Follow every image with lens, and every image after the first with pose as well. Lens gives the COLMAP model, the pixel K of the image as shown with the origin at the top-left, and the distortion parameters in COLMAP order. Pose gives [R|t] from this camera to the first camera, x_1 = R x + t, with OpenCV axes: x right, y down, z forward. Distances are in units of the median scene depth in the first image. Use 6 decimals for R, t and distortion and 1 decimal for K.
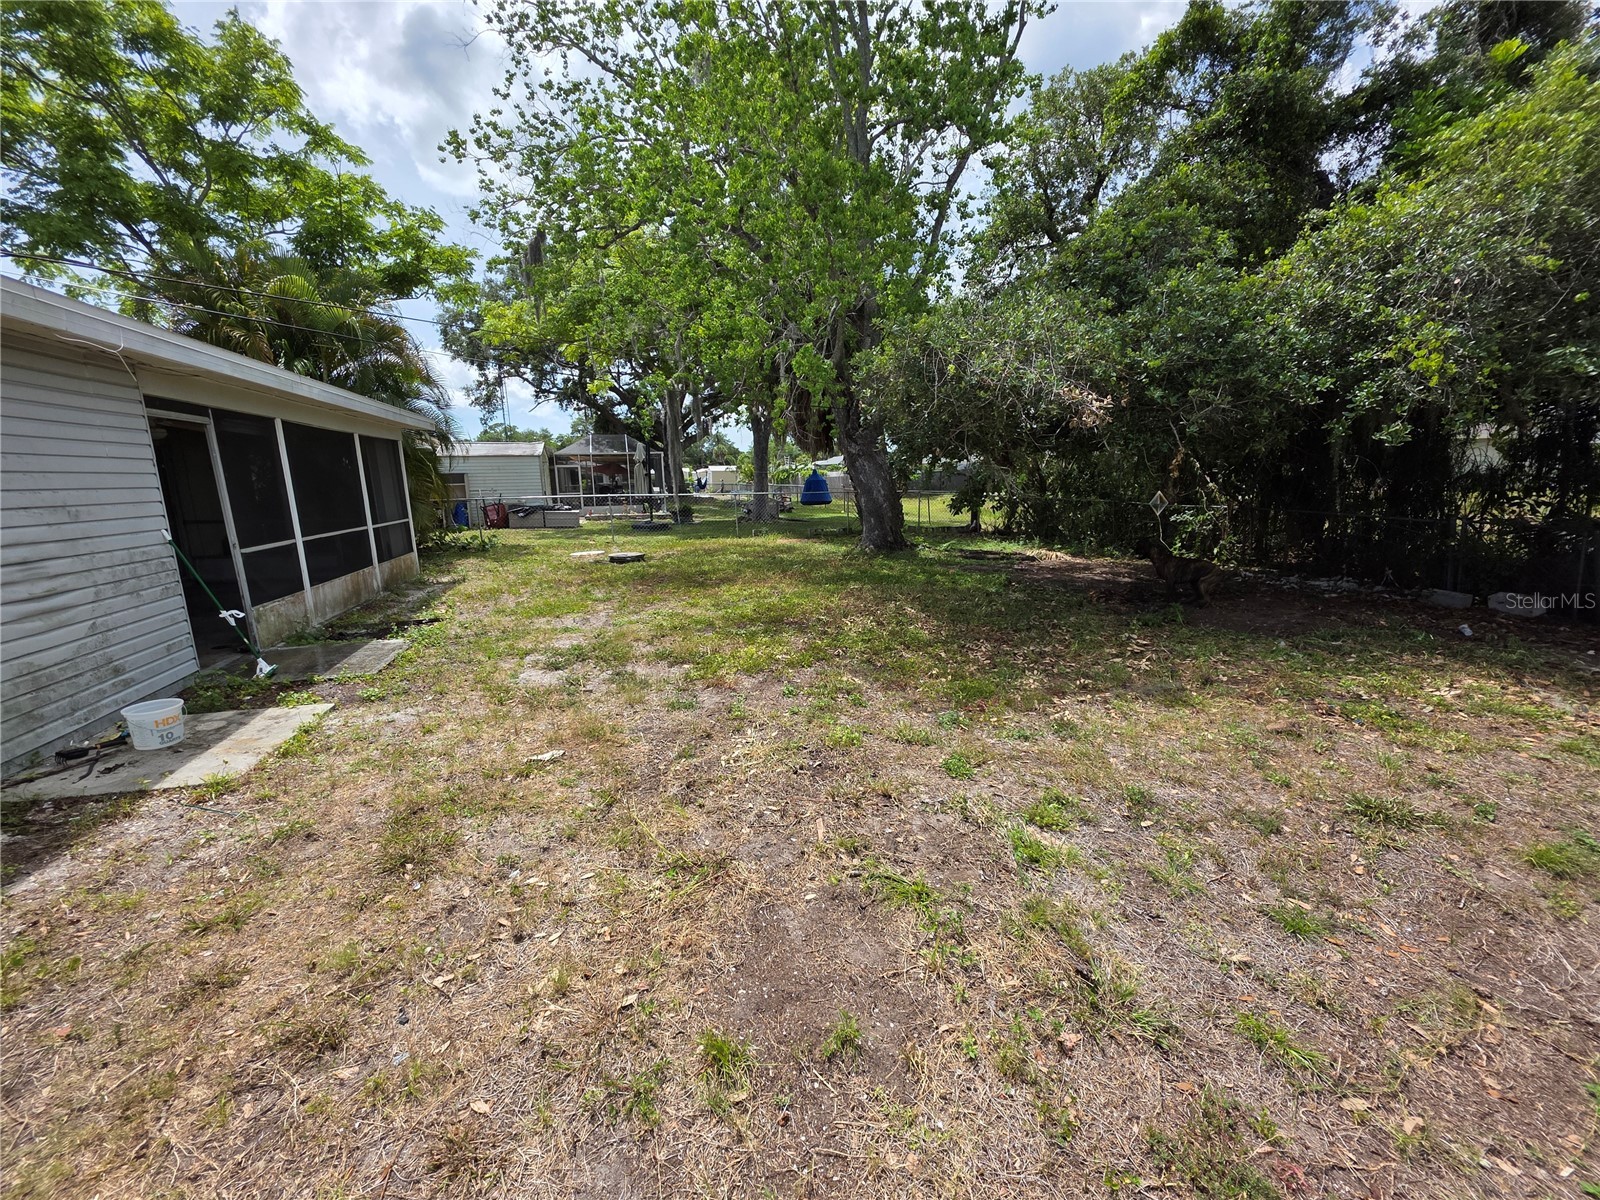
lens RADIAL K [[640.1, 0, 799.3], [0, 640.1, 604.3], [0, 0, 1]] dist [0.000499, -0.000371]
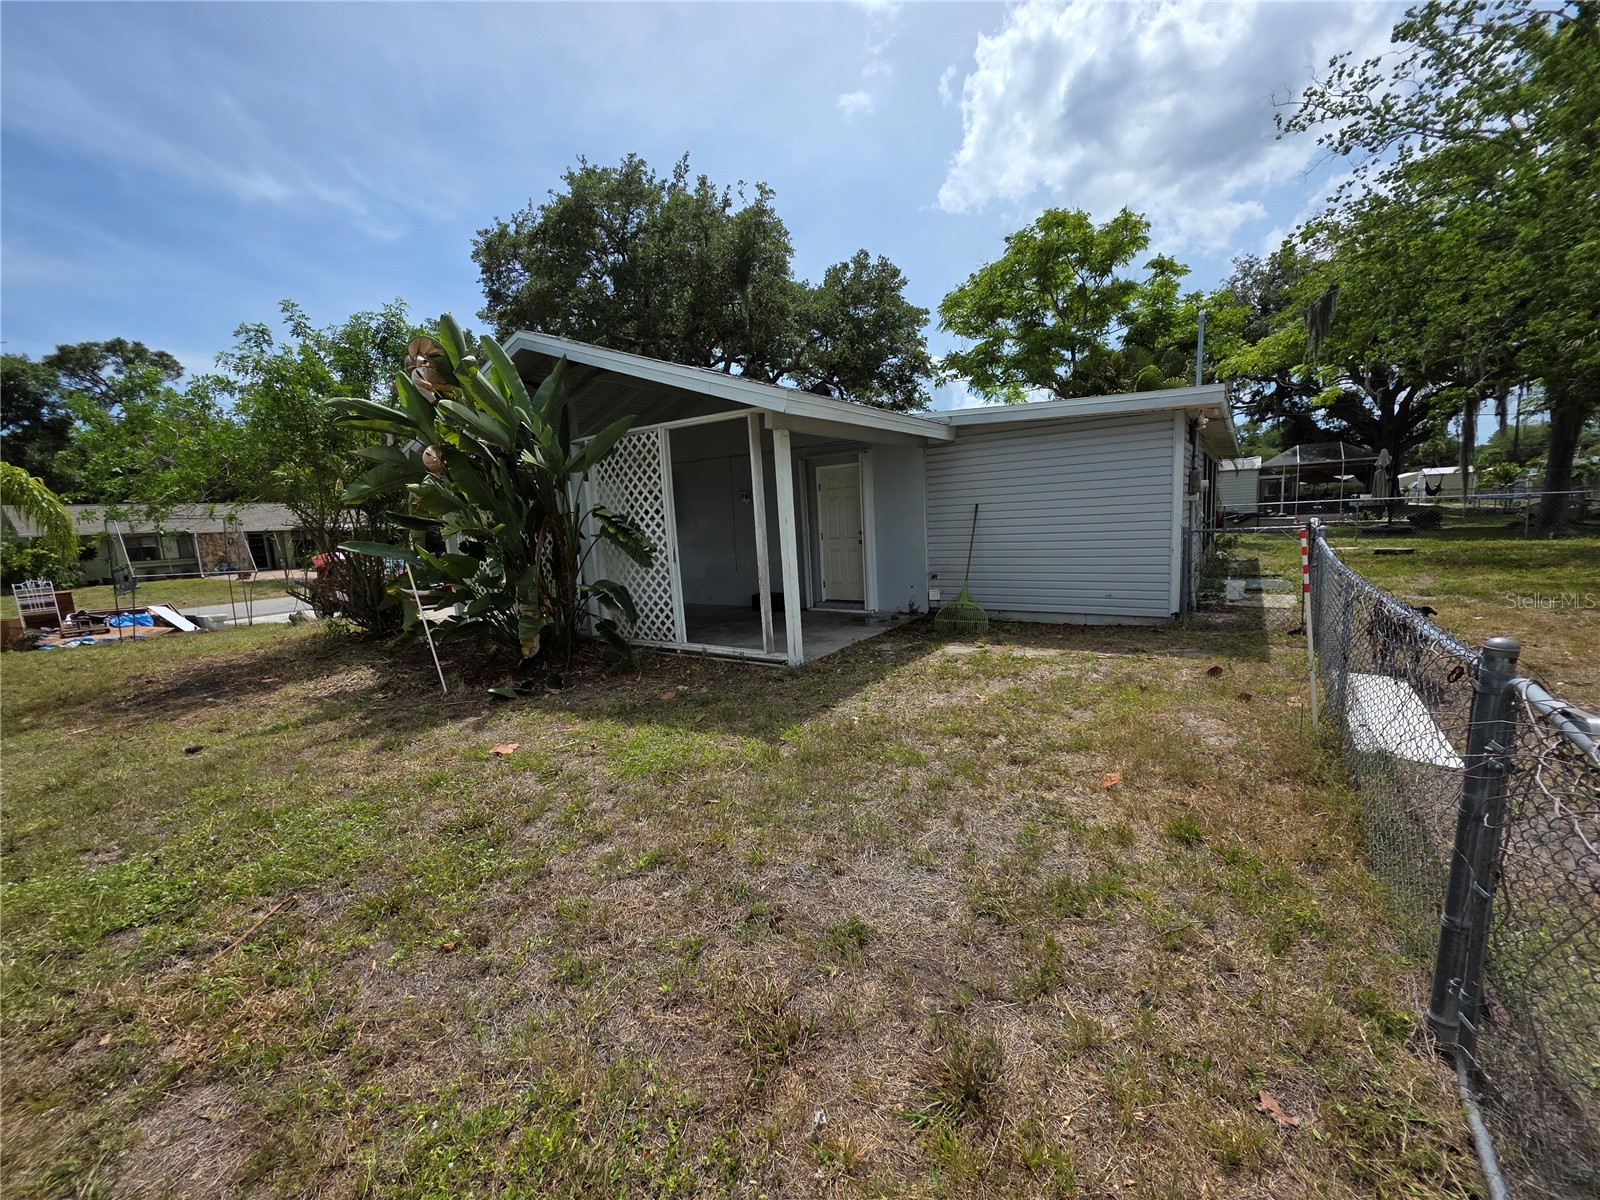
lens RADIAL K [[640.1, 0, 795.9], [0, 640.1, 606.2], [0, 0, 1]] dist [0.000499, -0.000371]
pose [[0.637519, 0.089209, -0.765252, -0.044415], [-0.108141, 0.993802, 0.025762, 0.073296], [0.762807, 0.066332, 0.643215, -0.357604]]
